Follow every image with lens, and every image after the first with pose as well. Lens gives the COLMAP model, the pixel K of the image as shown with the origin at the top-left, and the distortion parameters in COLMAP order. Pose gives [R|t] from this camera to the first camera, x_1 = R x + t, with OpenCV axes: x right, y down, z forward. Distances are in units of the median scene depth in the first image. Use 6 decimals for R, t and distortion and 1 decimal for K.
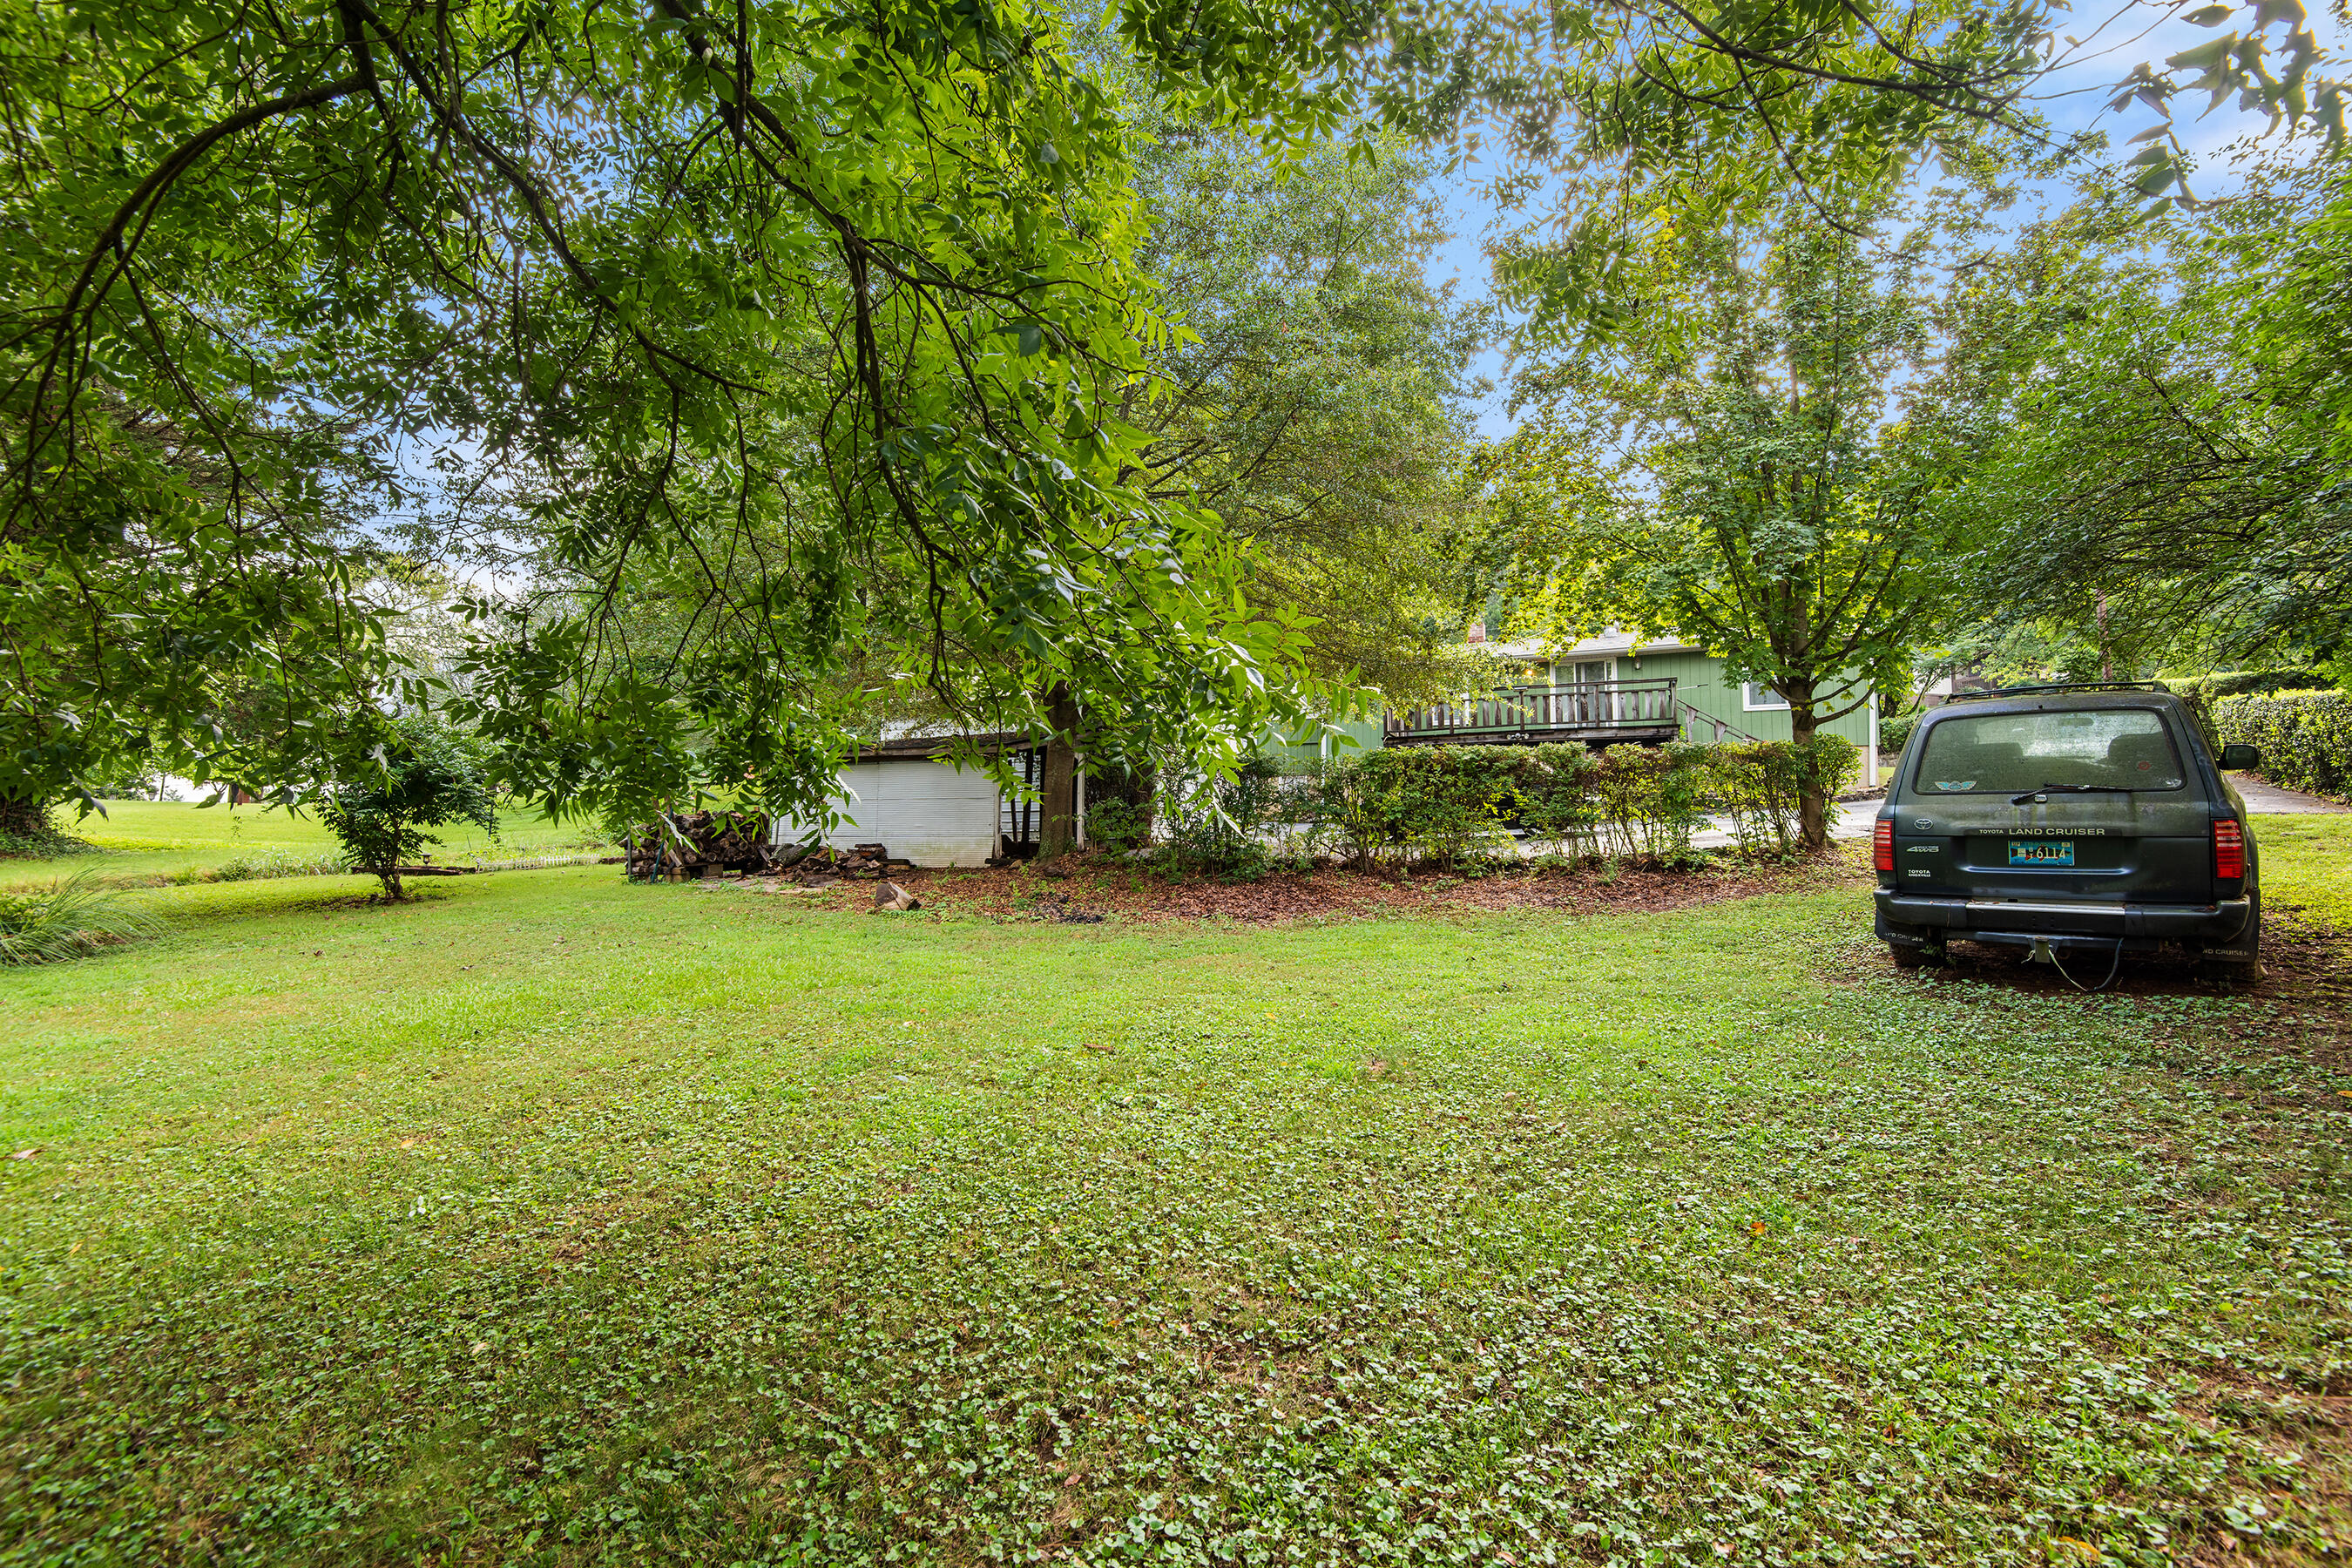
lens RADIAL K [[1088.2, 0, 1129.5], [0, 1088.2, 808.0], [0, 0, 1]] dist [-0.005899, -0.001160]
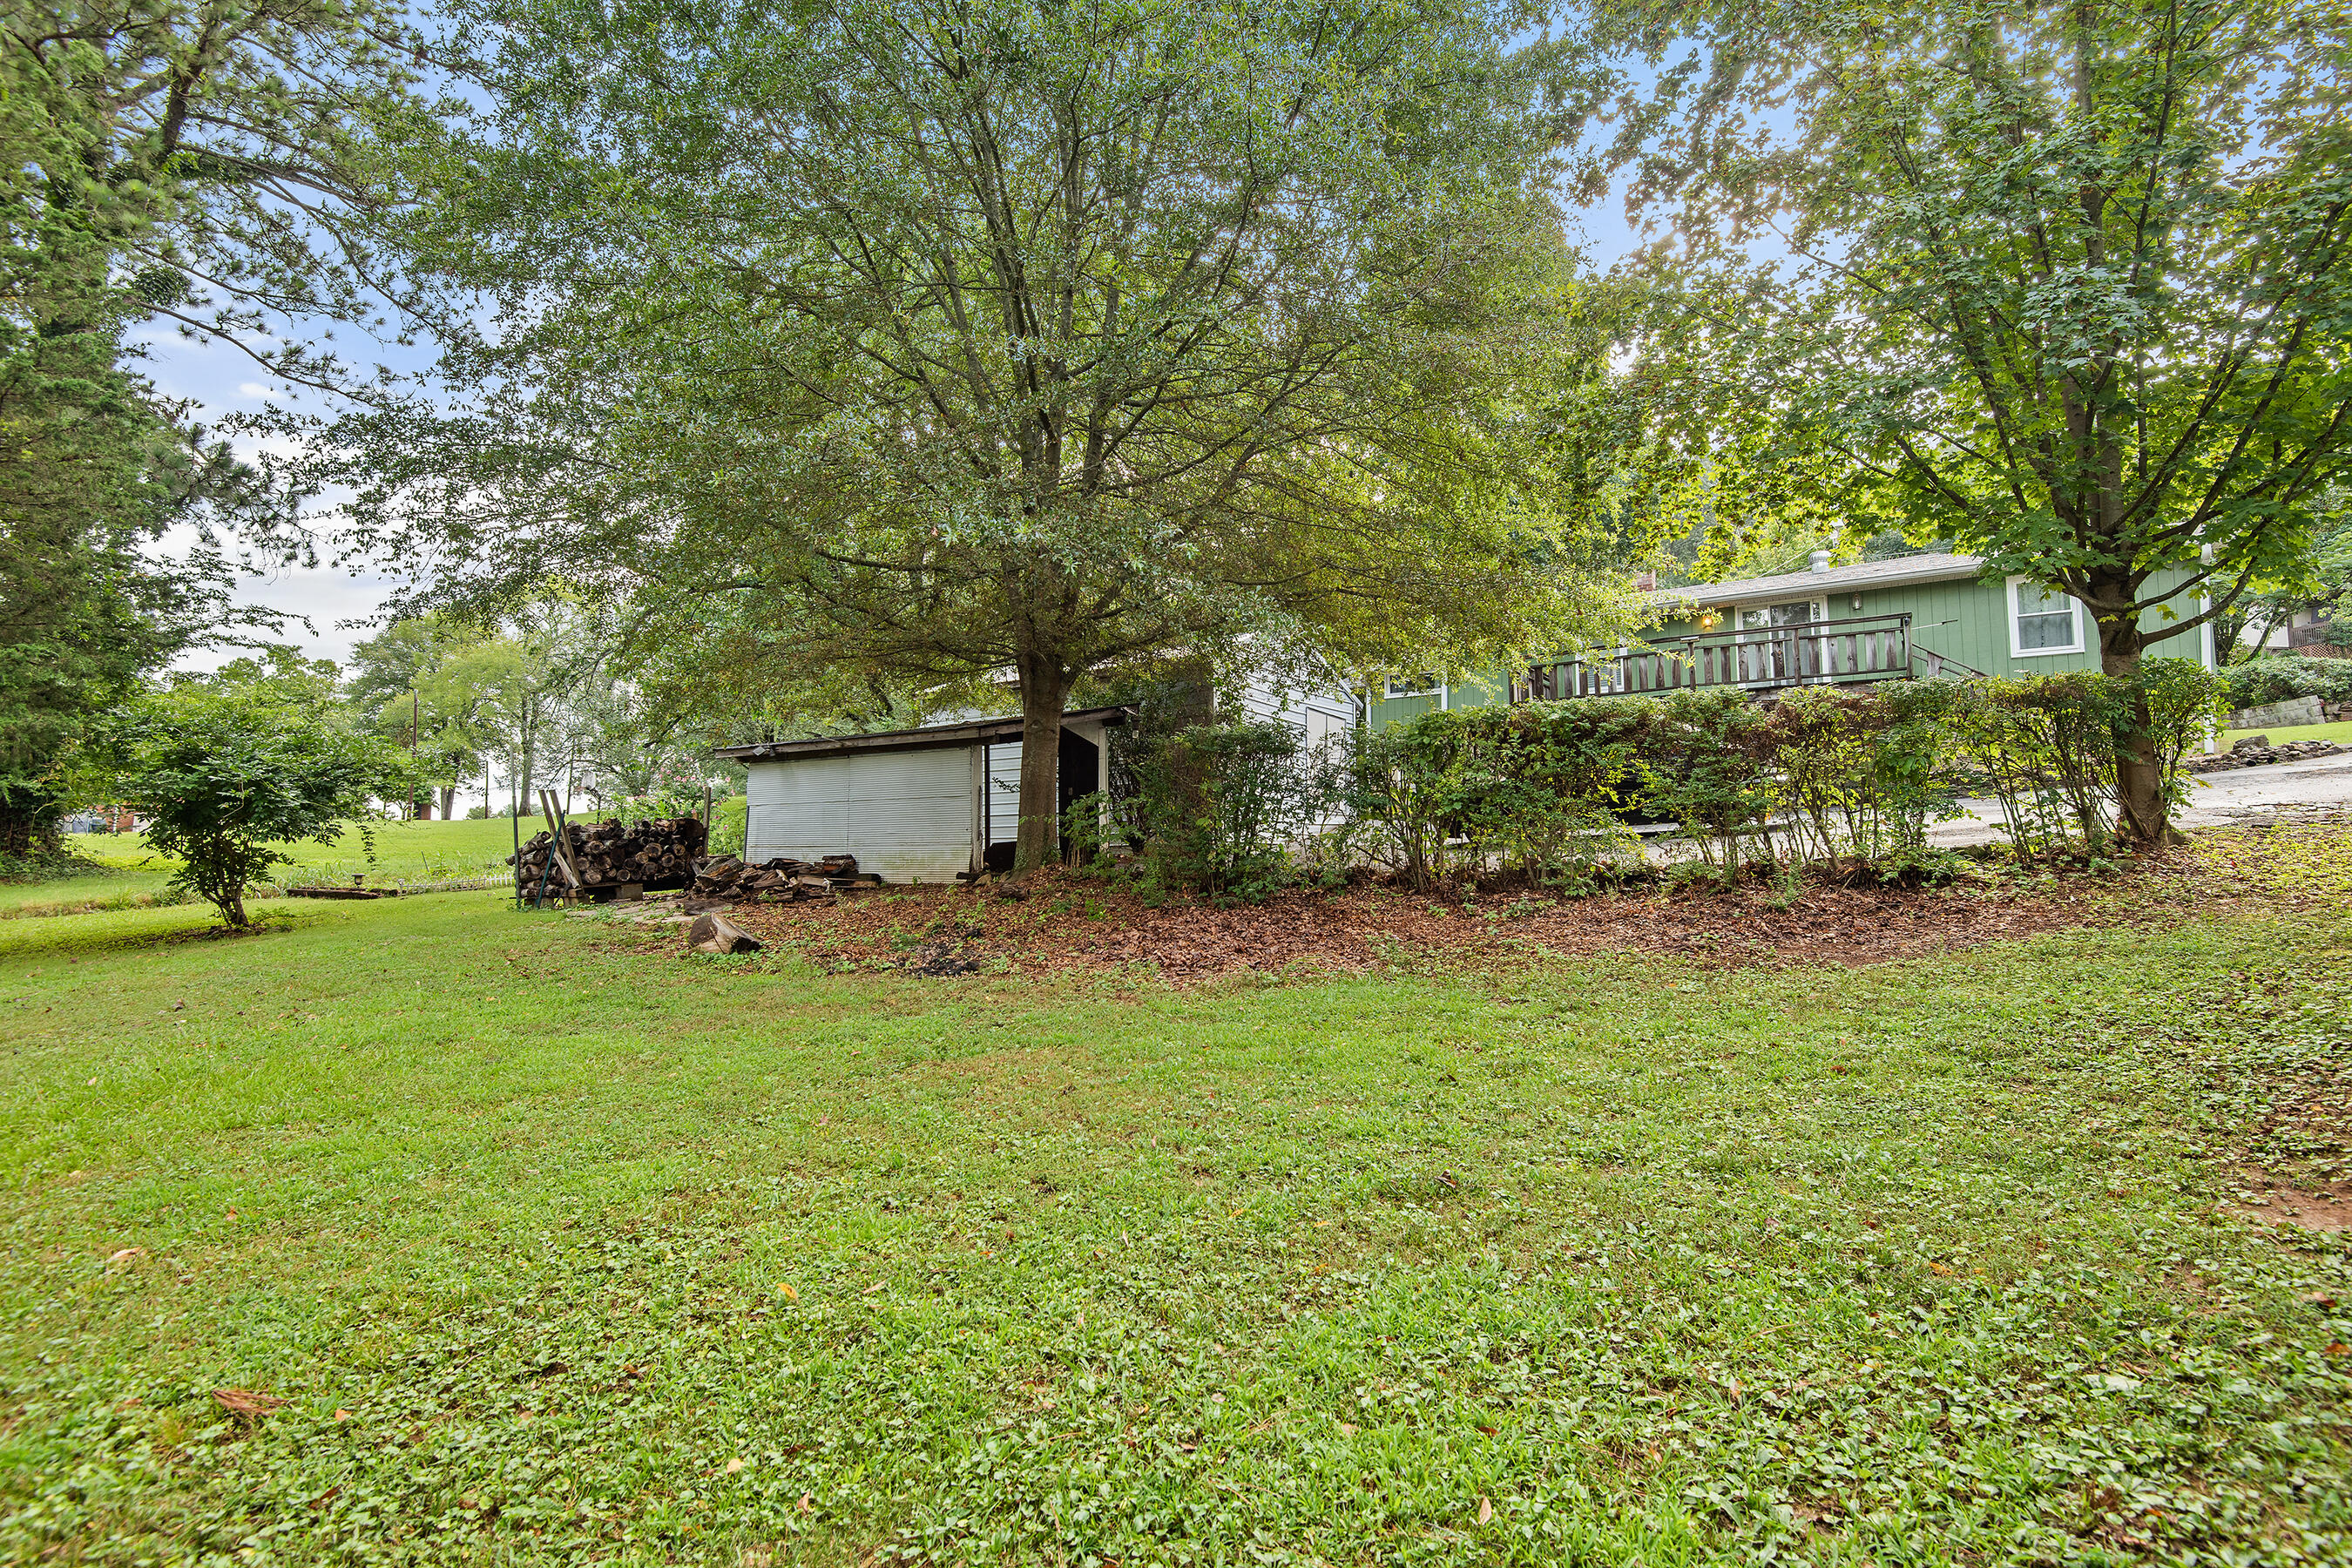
lens RADIAL K [[1088.2, 0, 1180.8], [0, 1088.2, 799.4], [0, 0, 1]] dist [-0.005899, -0.001160]
pose [[0.990002, -0.020687, -0.139528, 0.169830], [0.019261, 0.999748, -0.011559, 0.007276], [0.139732, 0.008756, 0.990151, 0.305809]]
